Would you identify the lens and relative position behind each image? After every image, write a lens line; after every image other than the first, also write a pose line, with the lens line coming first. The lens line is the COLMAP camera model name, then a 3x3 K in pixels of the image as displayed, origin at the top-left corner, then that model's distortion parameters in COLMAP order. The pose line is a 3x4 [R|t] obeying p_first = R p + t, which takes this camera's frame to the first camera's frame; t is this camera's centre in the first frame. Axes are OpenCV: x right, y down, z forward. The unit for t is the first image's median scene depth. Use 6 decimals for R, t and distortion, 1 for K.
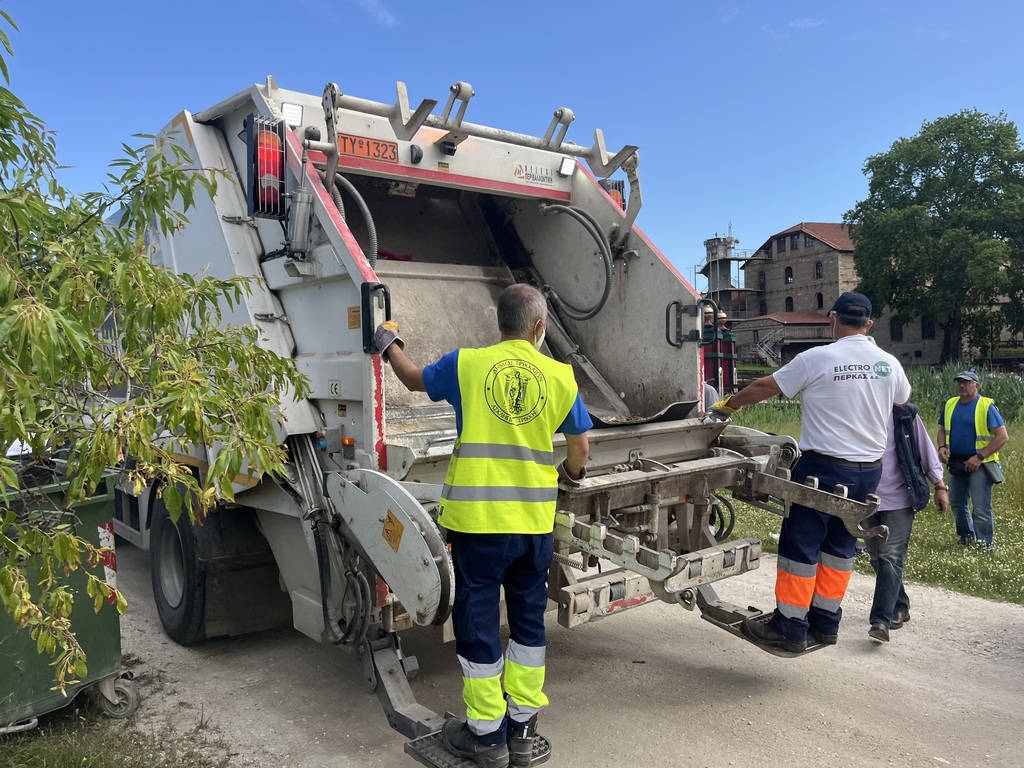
lens RADIAL K [[773.3, 0, 515.1], [0, 773.3, 380.3], [0, 0, 1]] dist [0.034442, -0.026775]
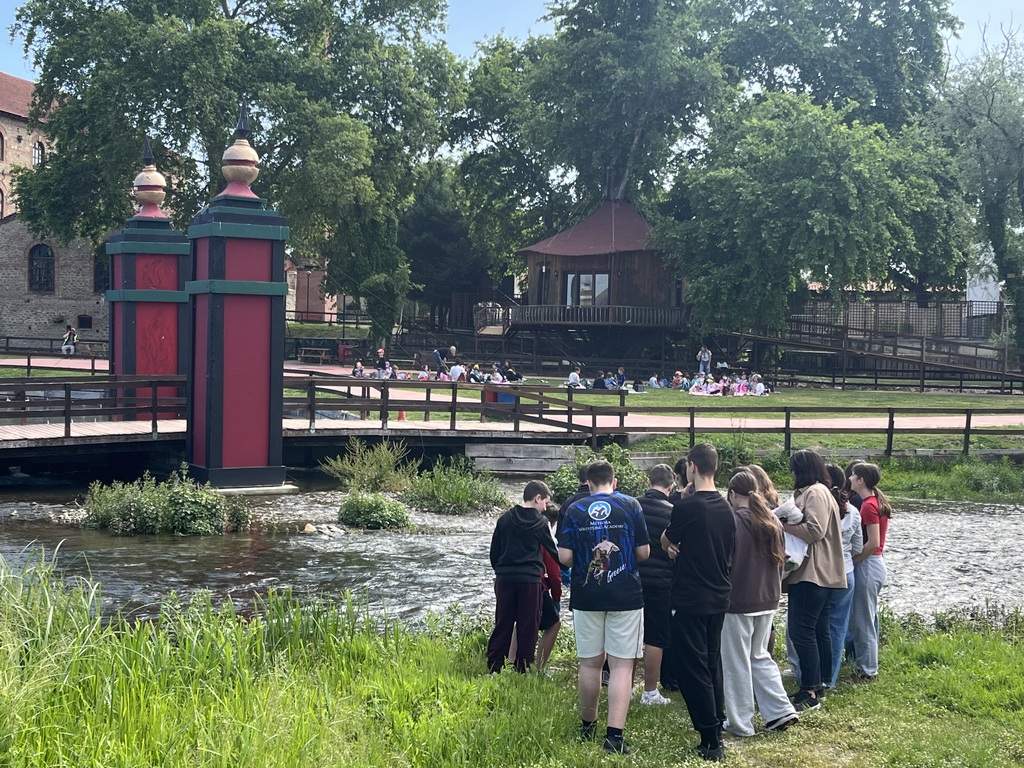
lens RADIAL K [[1426.1, 0, 512.0], [0, 1426.1, 389.2], [0, 0, 1]] dist [0.048188, 0.000000]
pose [[0.571095, 0.018195, 0.820682, -0.077957], [-0.026951, 0.999631, -0.003408, 0.005286], [-0.820441, -0.020172, 0.571375, 0.197019]]
